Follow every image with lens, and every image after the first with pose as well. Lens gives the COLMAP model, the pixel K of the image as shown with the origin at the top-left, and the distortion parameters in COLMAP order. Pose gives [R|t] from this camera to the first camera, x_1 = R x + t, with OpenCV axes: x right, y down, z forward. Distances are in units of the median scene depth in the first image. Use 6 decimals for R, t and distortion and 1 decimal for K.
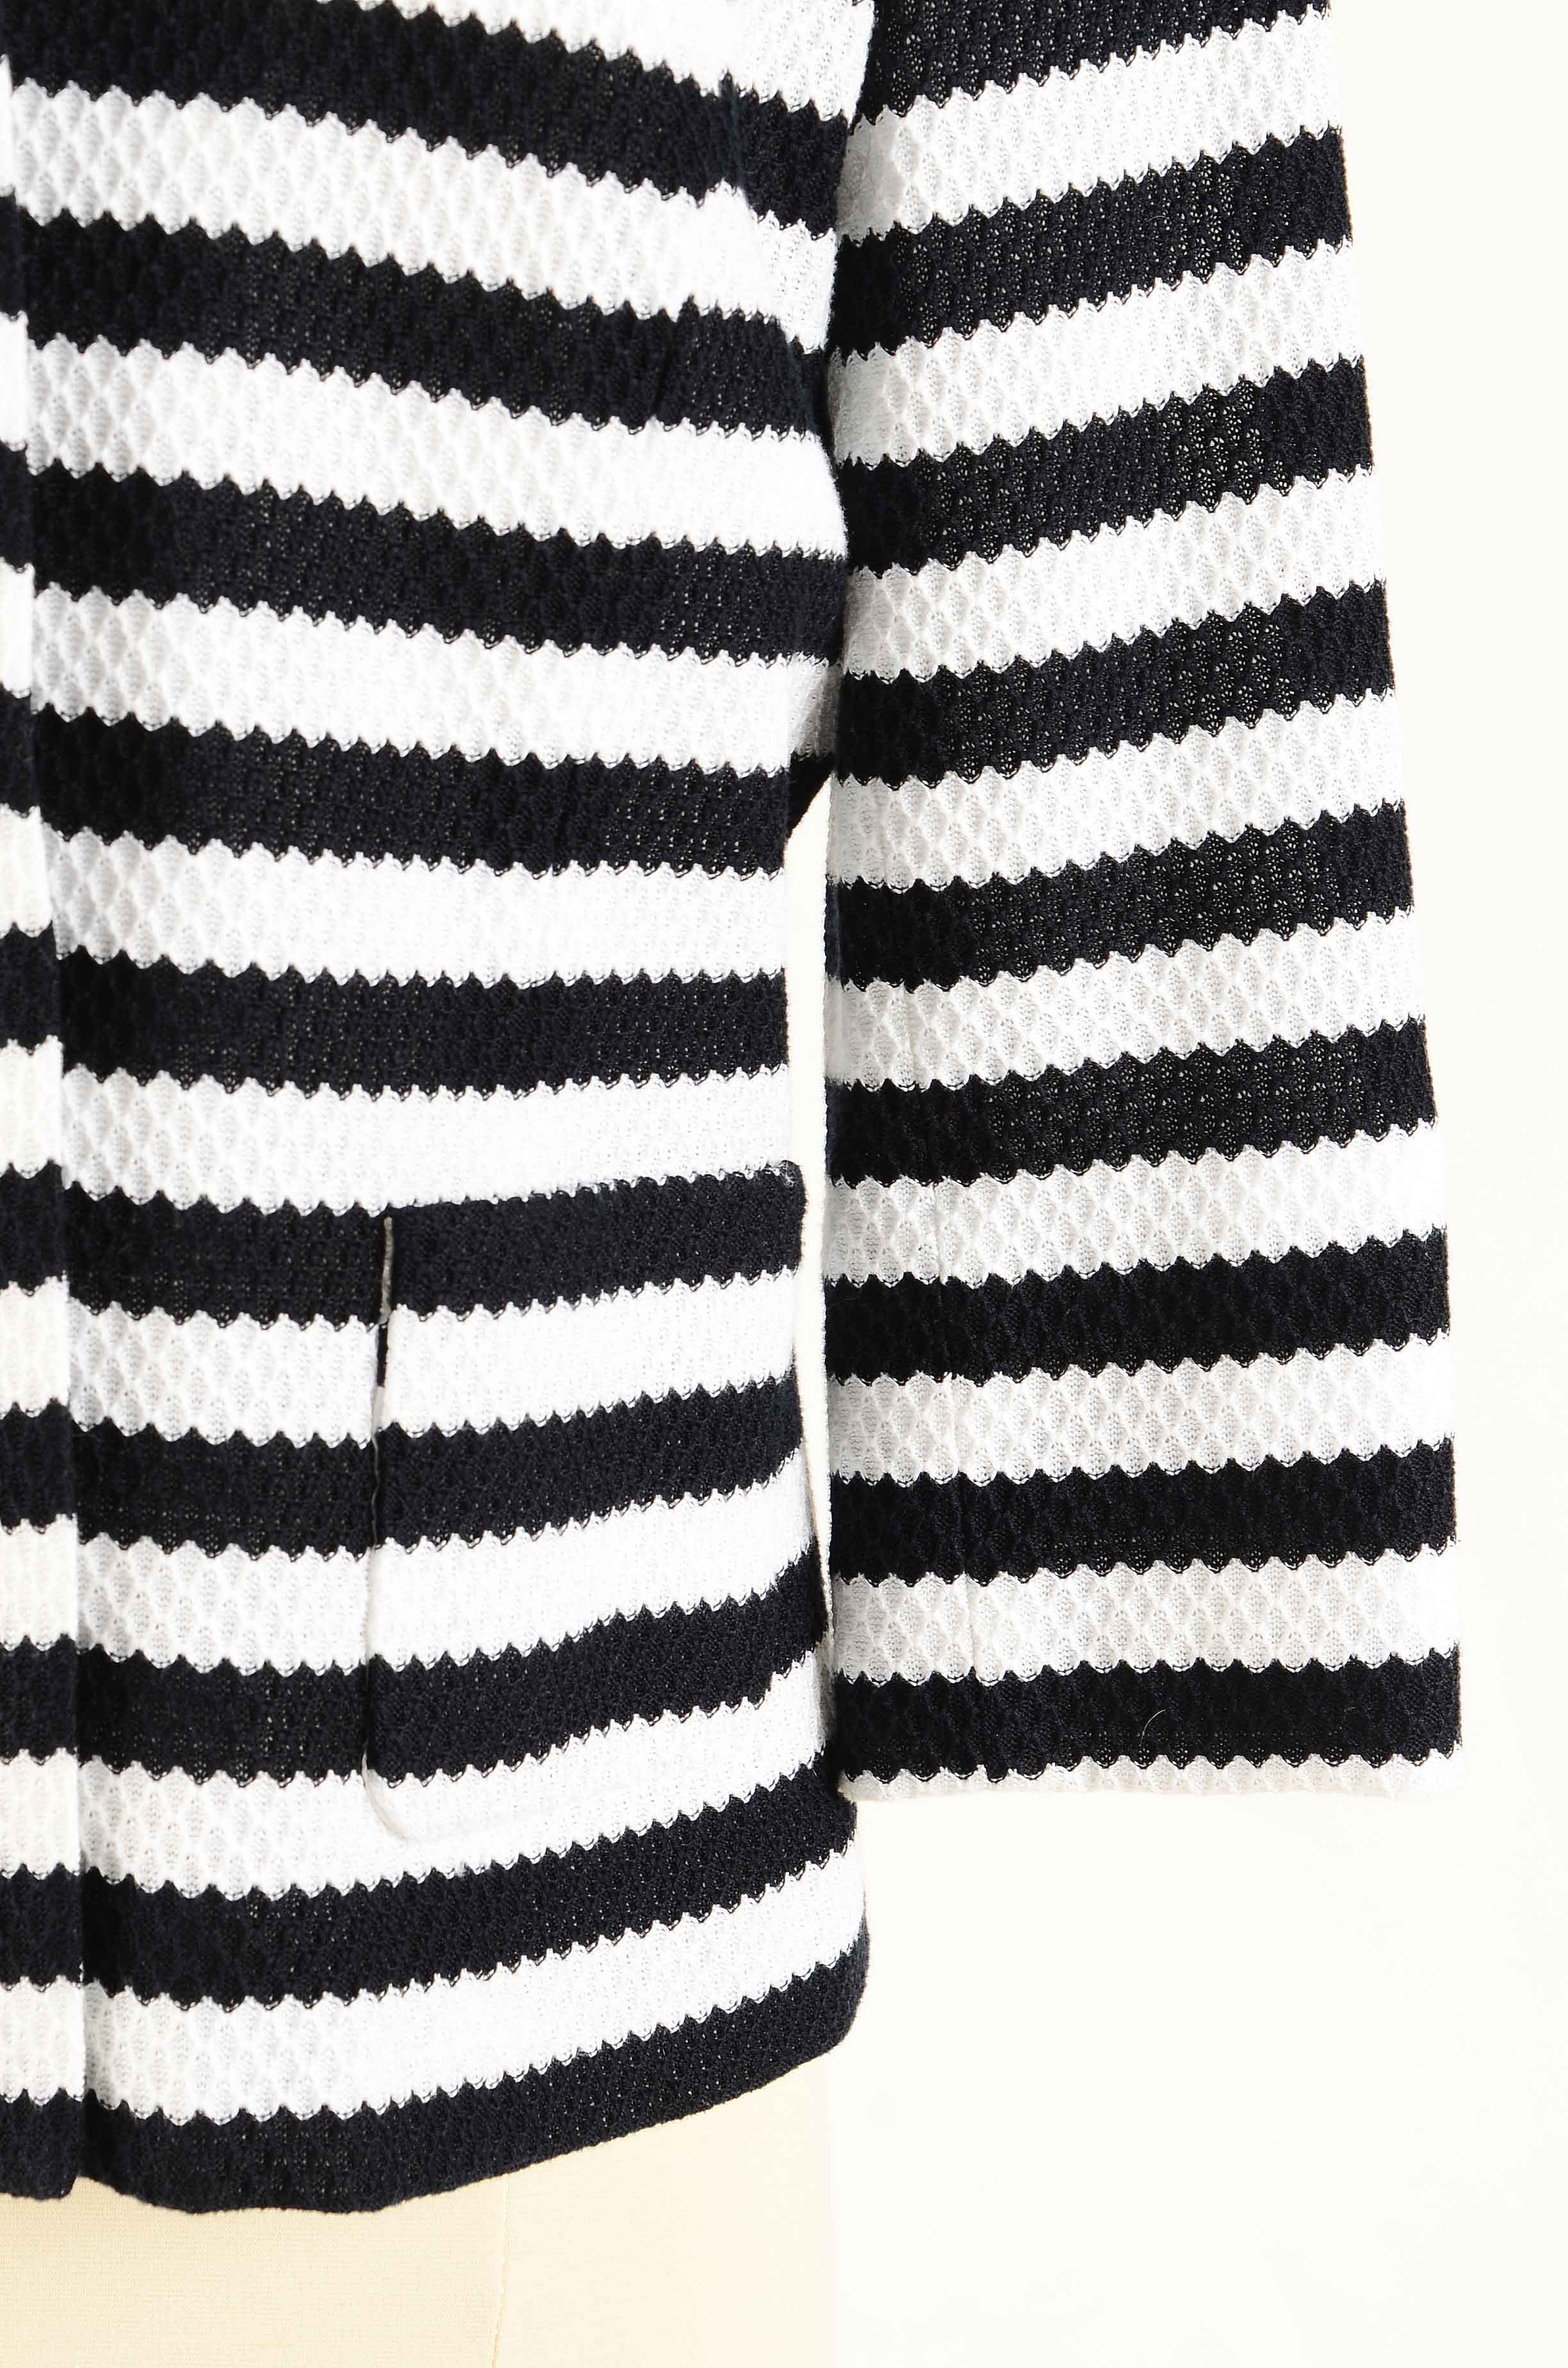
lens RADIAL K [[5285.2, 0, 782.5], [0, 5285.2, 1181.6], [0, 0, 1]] dist [0.070222, 0.000000]
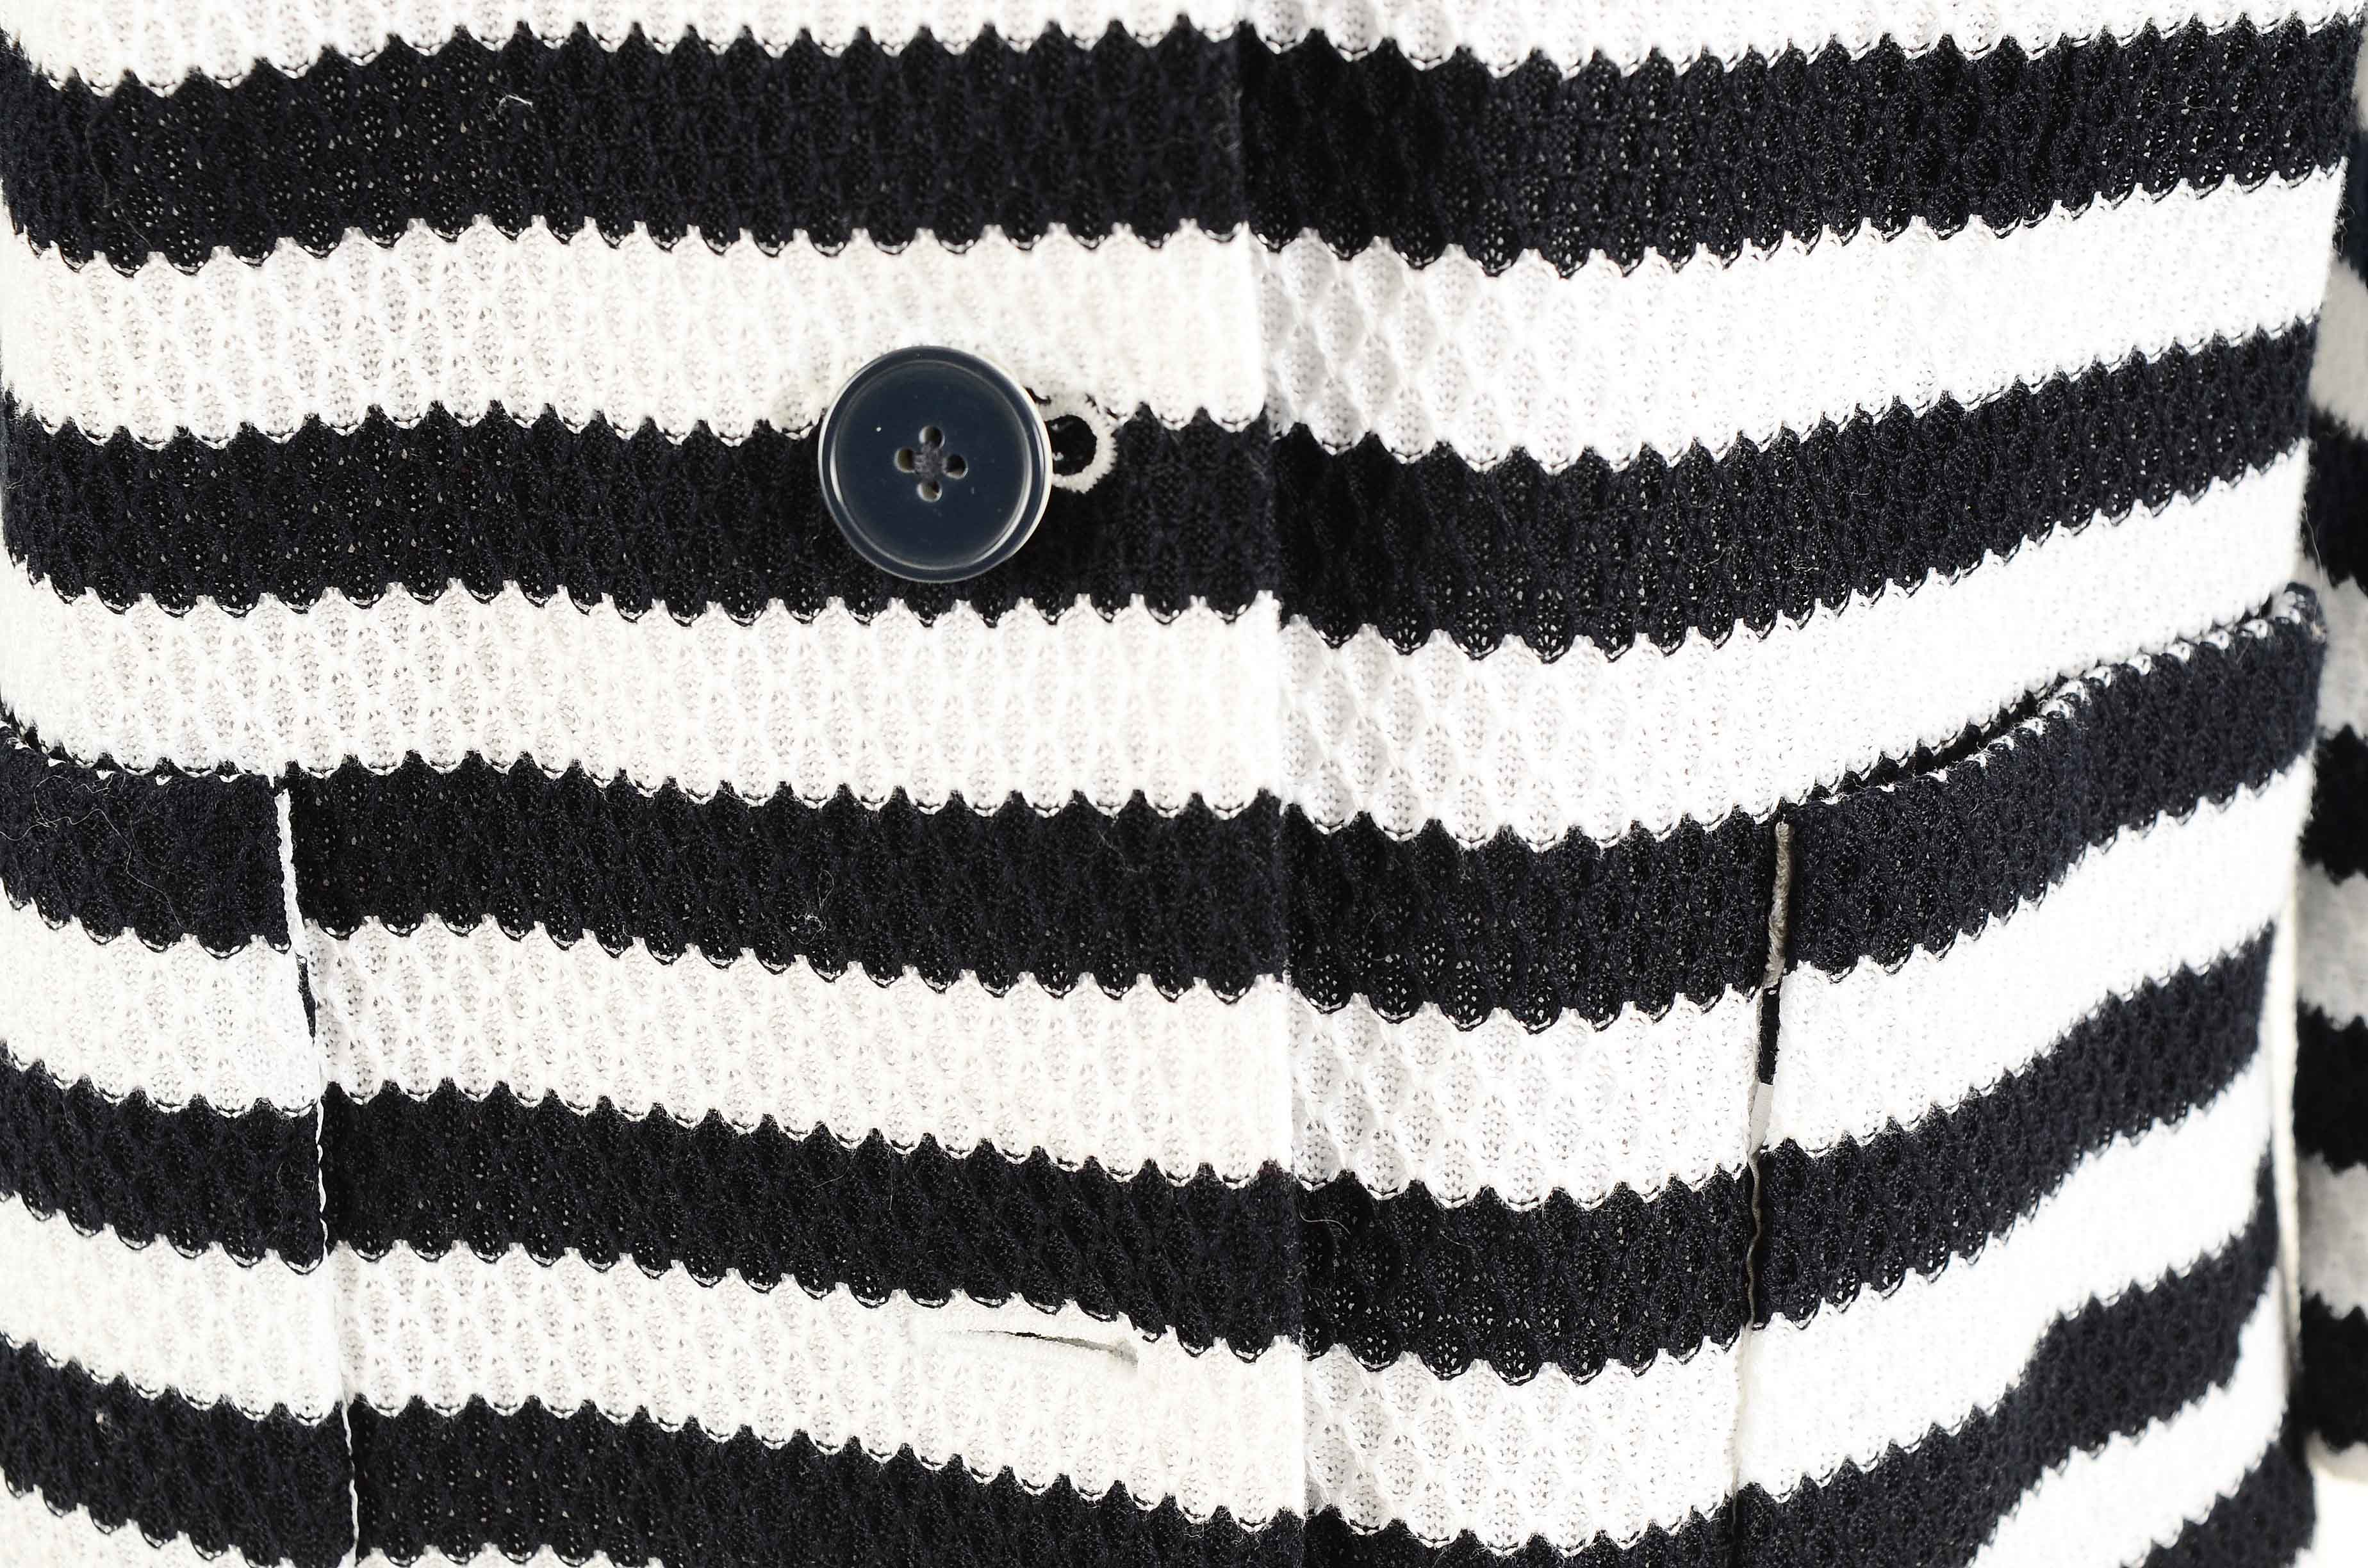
lens RADIAL K [[5285.2, 0, 1175.7], [0, 5285.2, 797.1], [0, 0, 1]] dist [0.070222, 0.000000]
pose [[0.999320, -0.013128, -0.034455, -0.124038], [0.019770, 0.979561, 0.200172, -0.120747], [0.031123, -0.200717, 0.979155, 0.397972]]
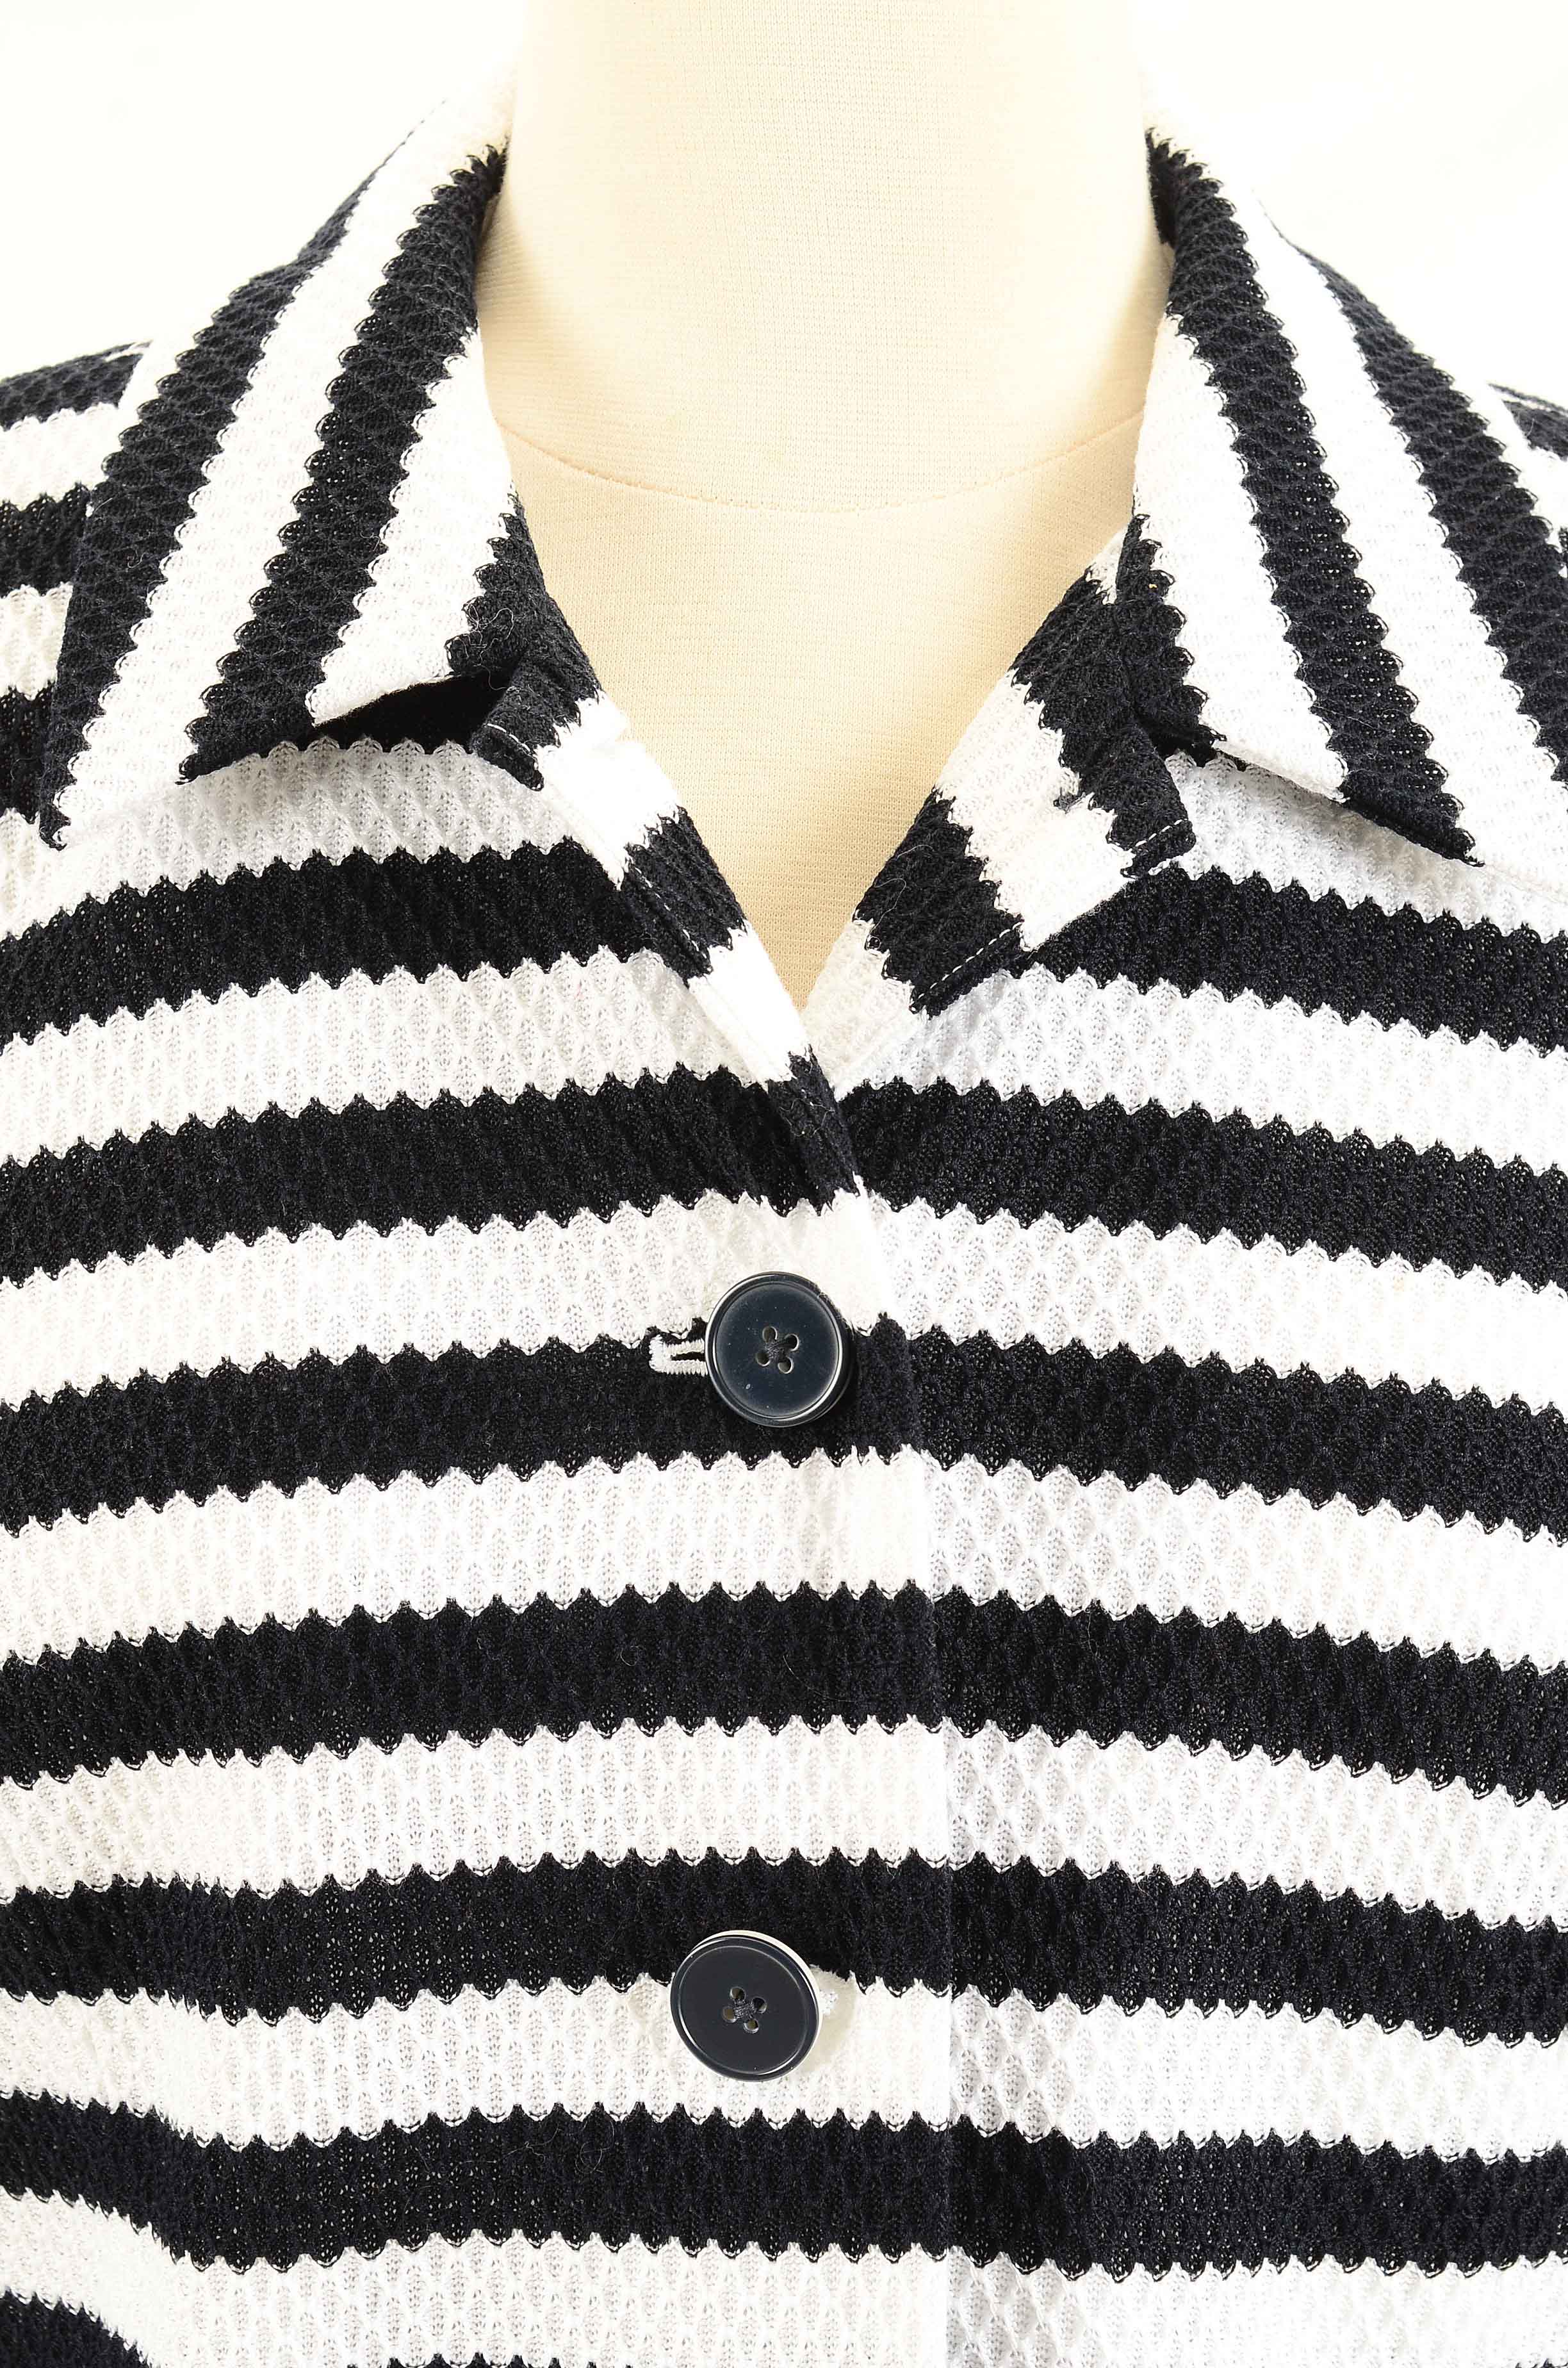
lens RADIAL K [[5285.2, 0, 765.1], [0, 5285.2, 1191.4], [0, 0, 1]] dist [0.070222, 0.000000]
pose [[0.999942, 0.008650, -0.006470, -0.162128], [-0.009154, 0.996544, -0.082563, -0.214341], [0.005734, 0.082617, 0.996565, 0.054778]]
